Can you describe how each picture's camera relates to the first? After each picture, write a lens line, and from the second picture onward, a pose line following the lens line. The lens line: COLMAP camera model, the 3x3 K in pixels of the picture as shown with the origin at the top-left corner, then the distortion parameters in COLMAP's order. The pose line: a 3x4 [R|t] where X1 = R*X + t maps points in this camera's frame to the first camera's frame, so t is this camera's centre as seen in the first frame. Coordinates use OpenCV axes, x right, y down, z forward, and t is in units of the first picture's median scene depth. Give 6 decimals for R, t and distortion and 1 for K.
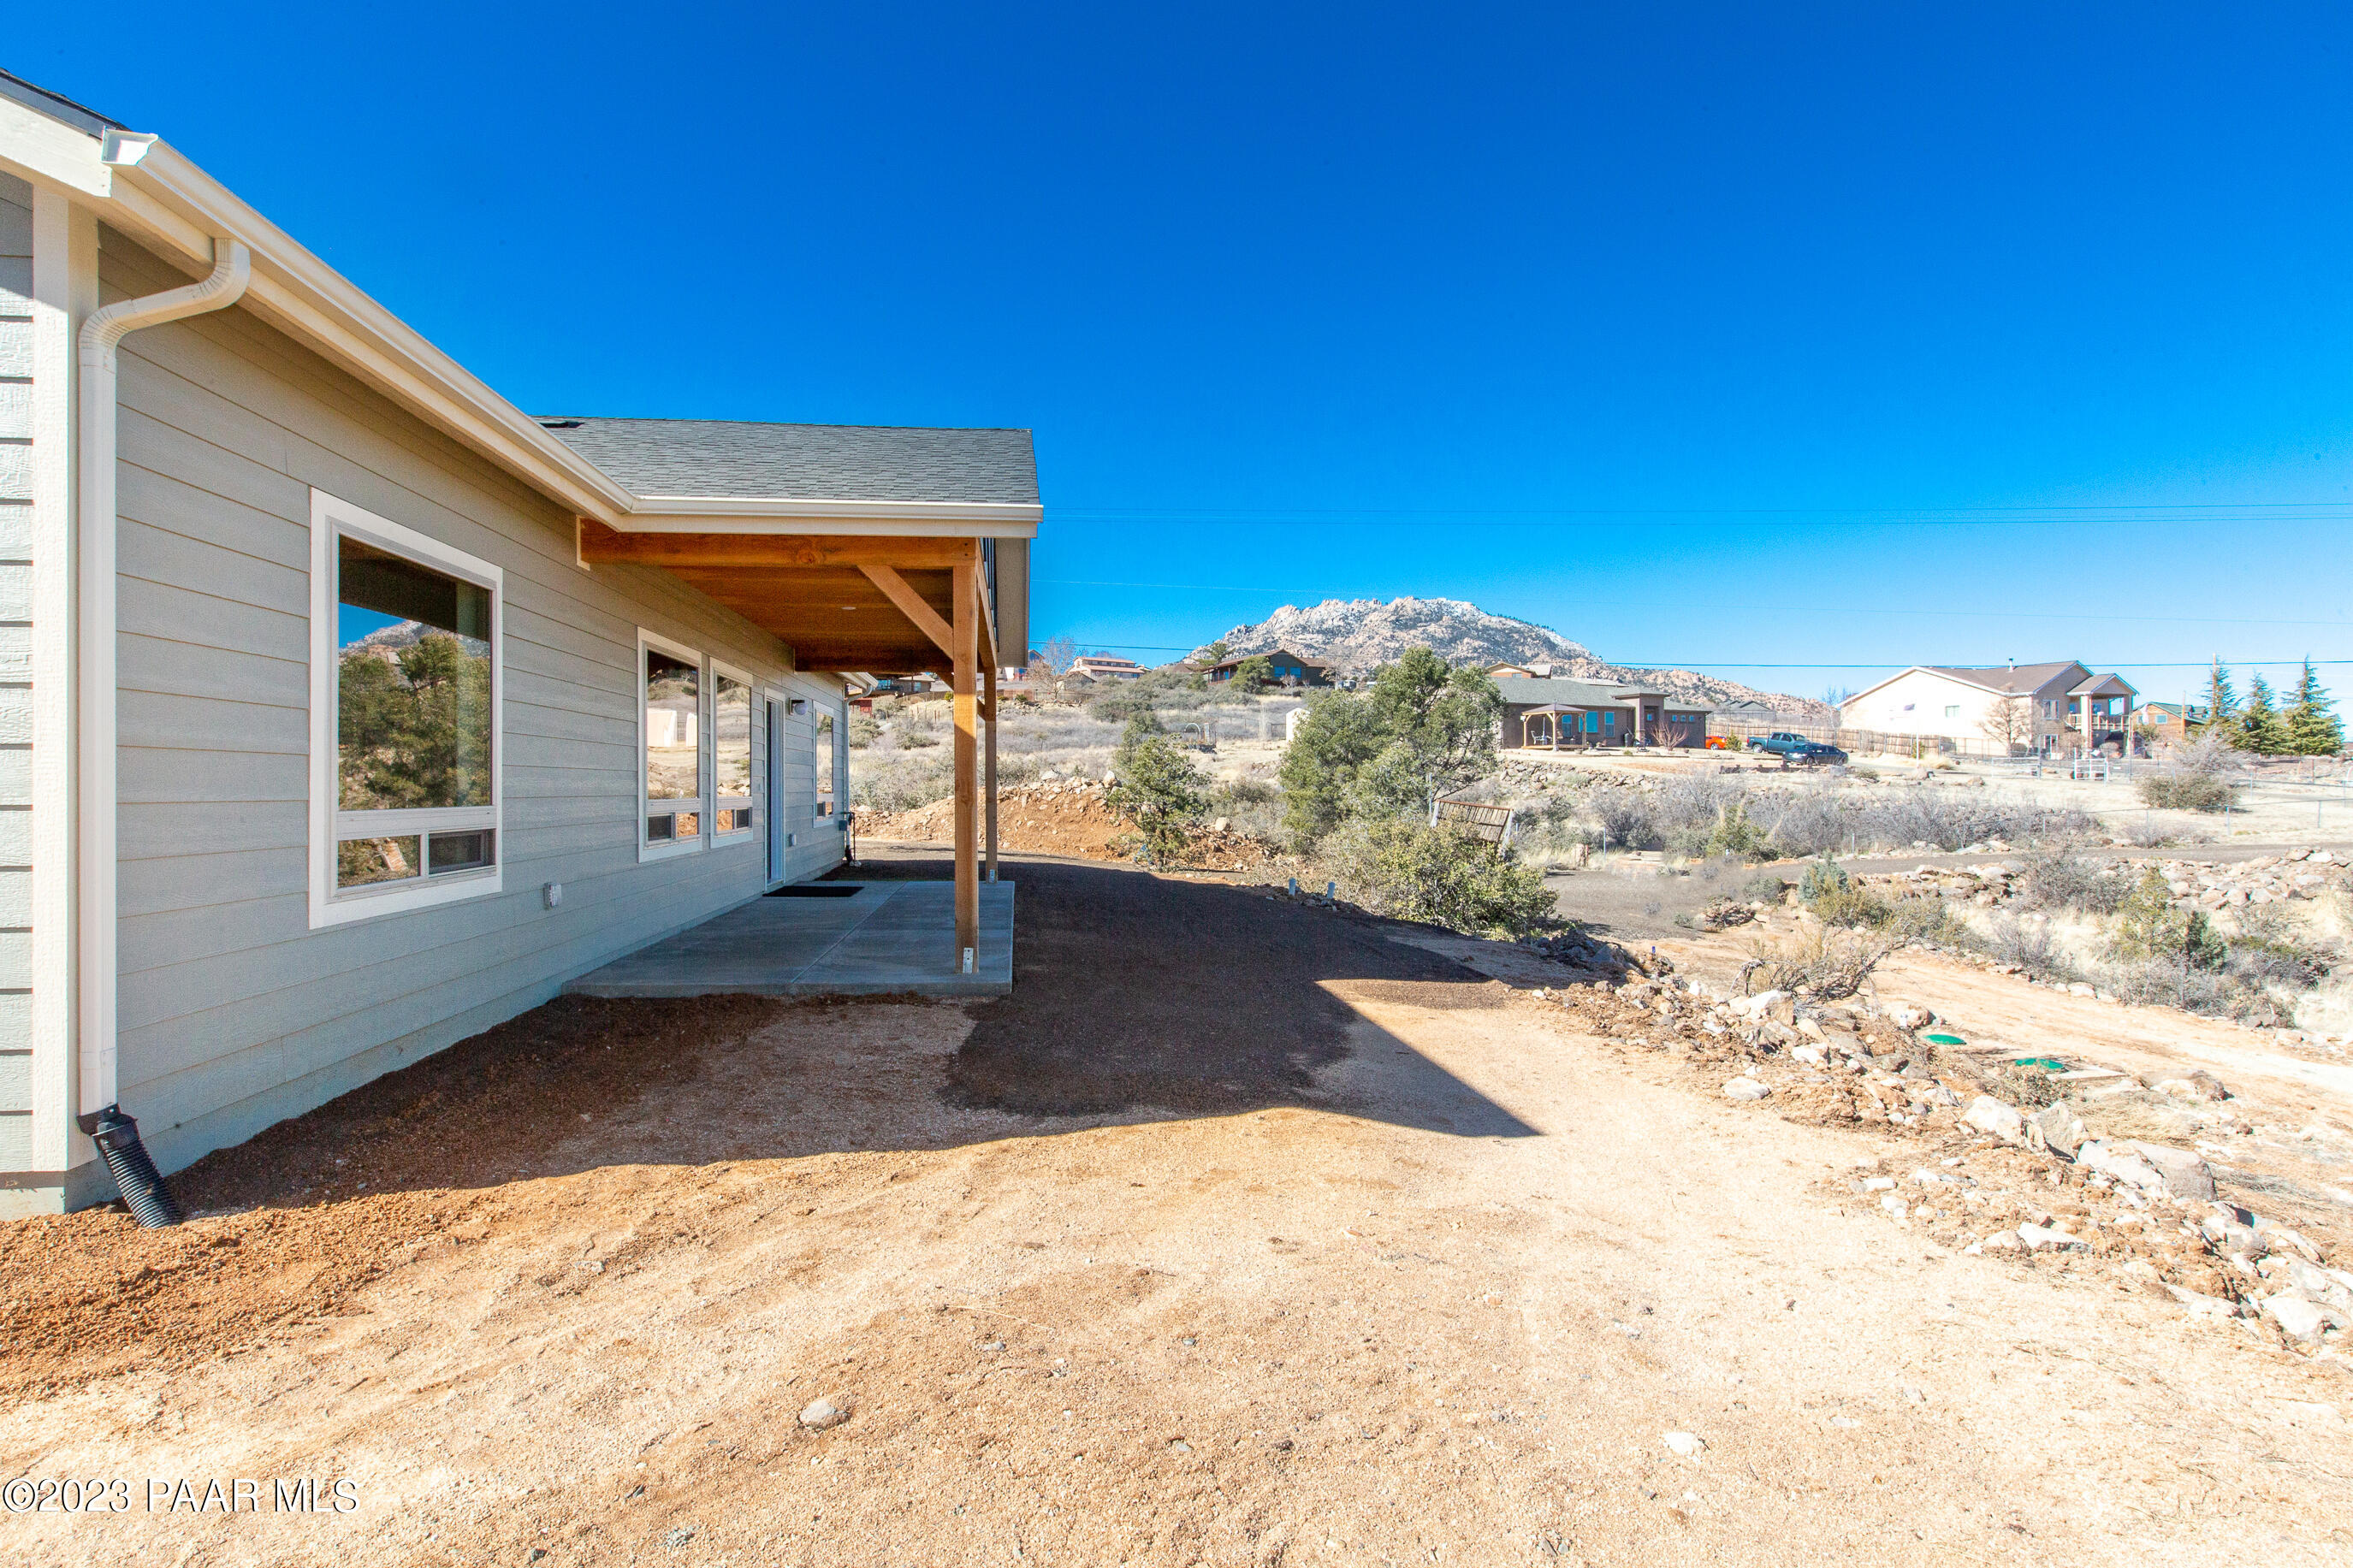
lens RADIAL K [[1201.5, 0, 1163.0], [0, 1201.5, 781.1], [0, 0, 1]] dist [0.001807, 0.000135]
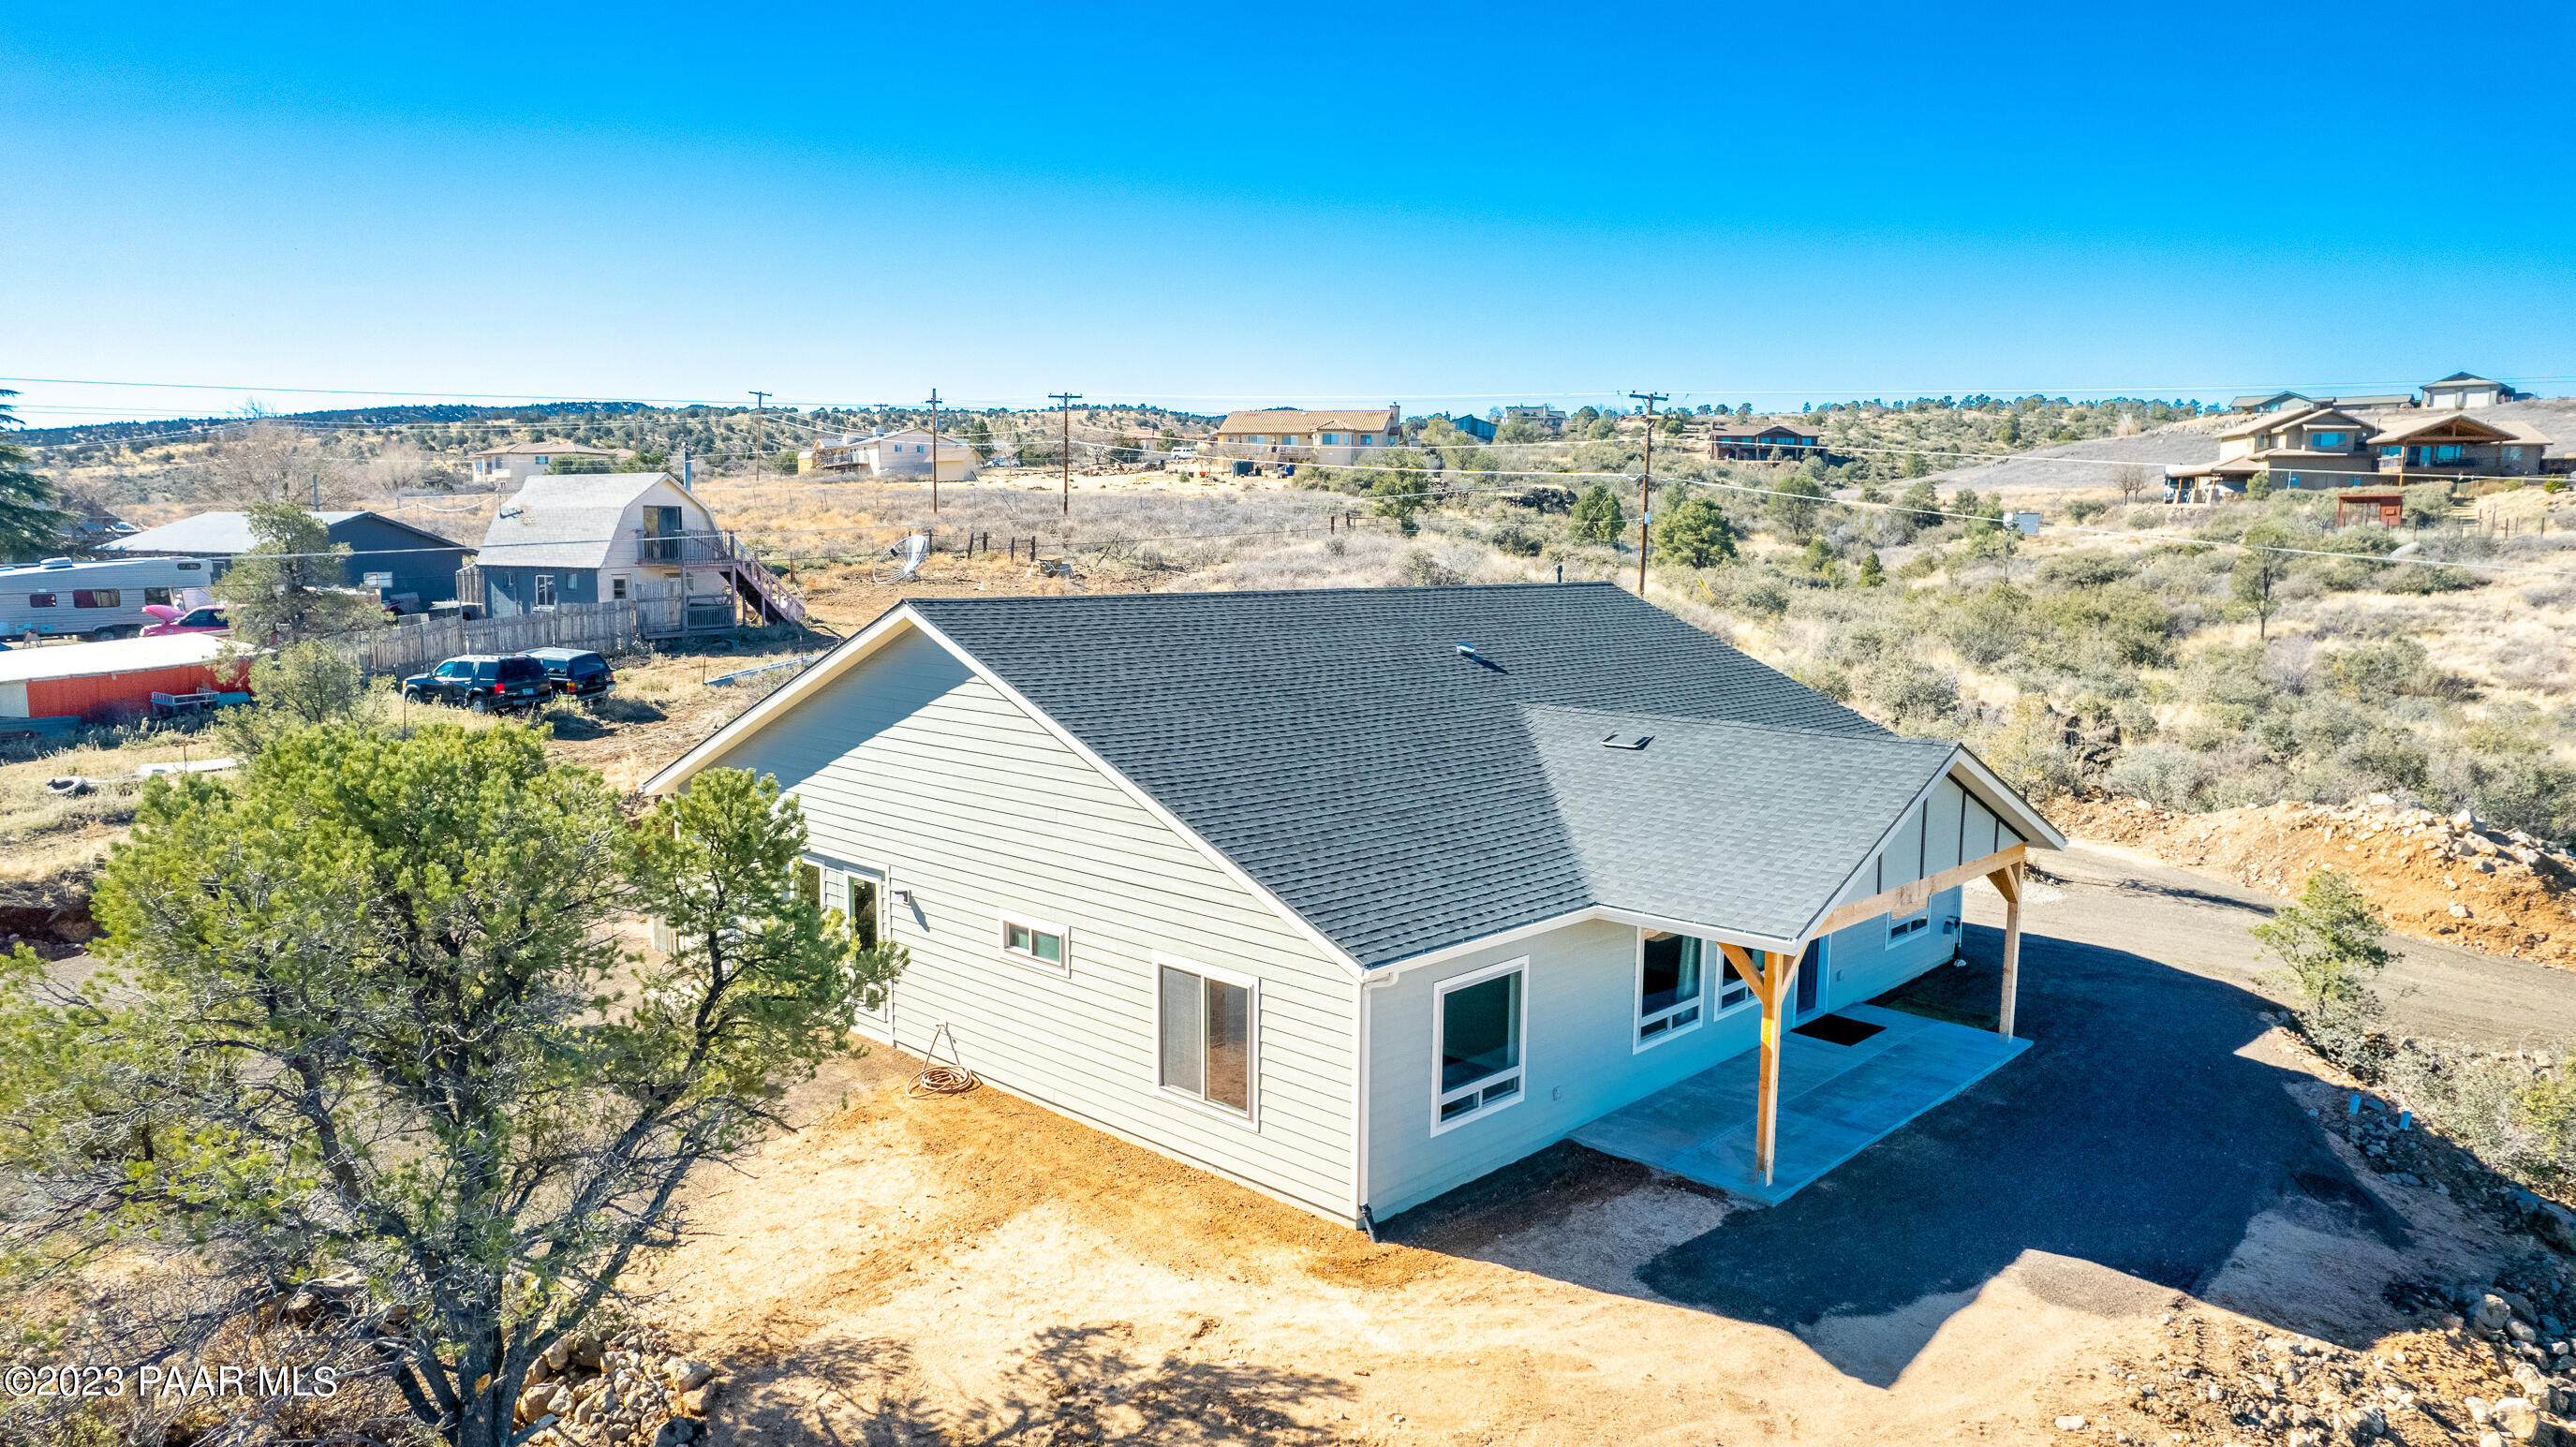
lens RADIAL K [[1647.8, 0, 1270.8], [0, 1647.8, 715.2], [0, 0, 1]] dist [-0.082021, 0.080726]
pose [[0.630912, 0.098414, -0.769587, 1.817067], [-0.013229, 0.993143, 0.116157, -1.243231], [0.775741, -0.063104, 0.627888, -1.551044]]
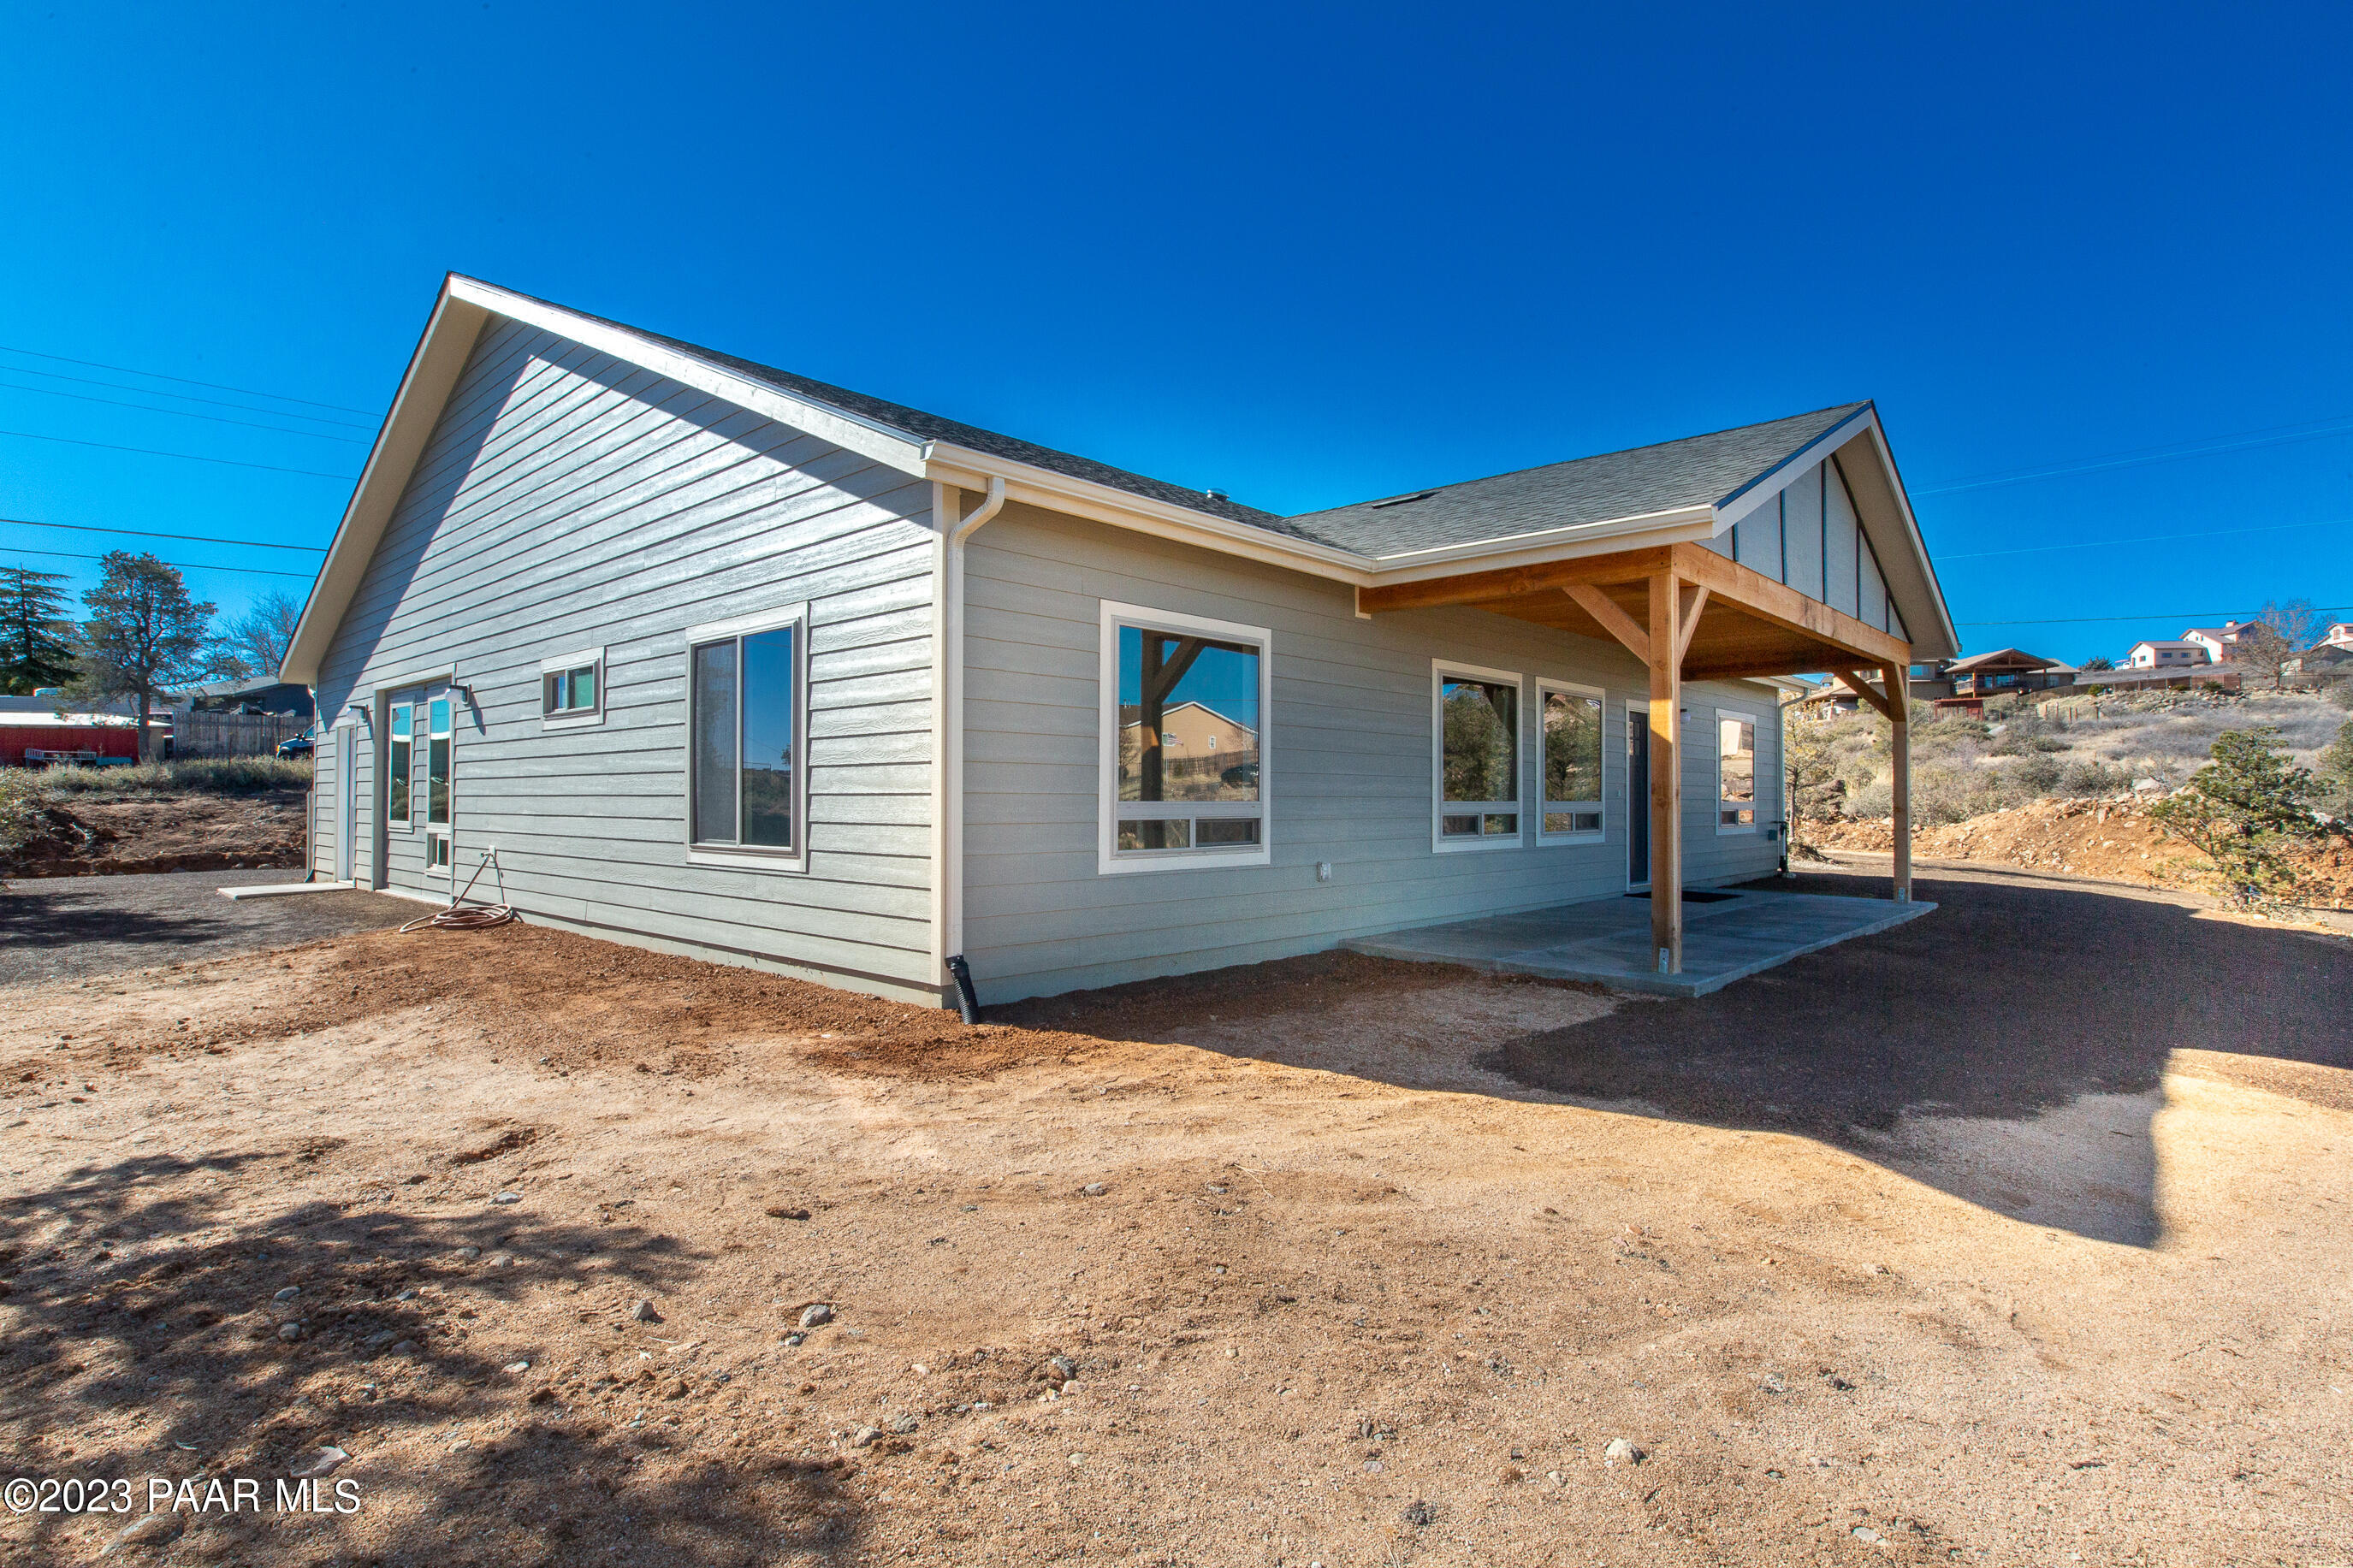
lens RADIAL K [[1160.6, 0, 1154.5], [0, 1160.6, 791.9], [0, 0, 1]] dist [-0.001302, -0.000465]
pose [[0.641415, 0.003213, -0.767187, 0.515147], [-0.003589, 0.999993, 0.001187, 0.010531], [0.767186, 0.001992, 0.641422, 0.060963]]
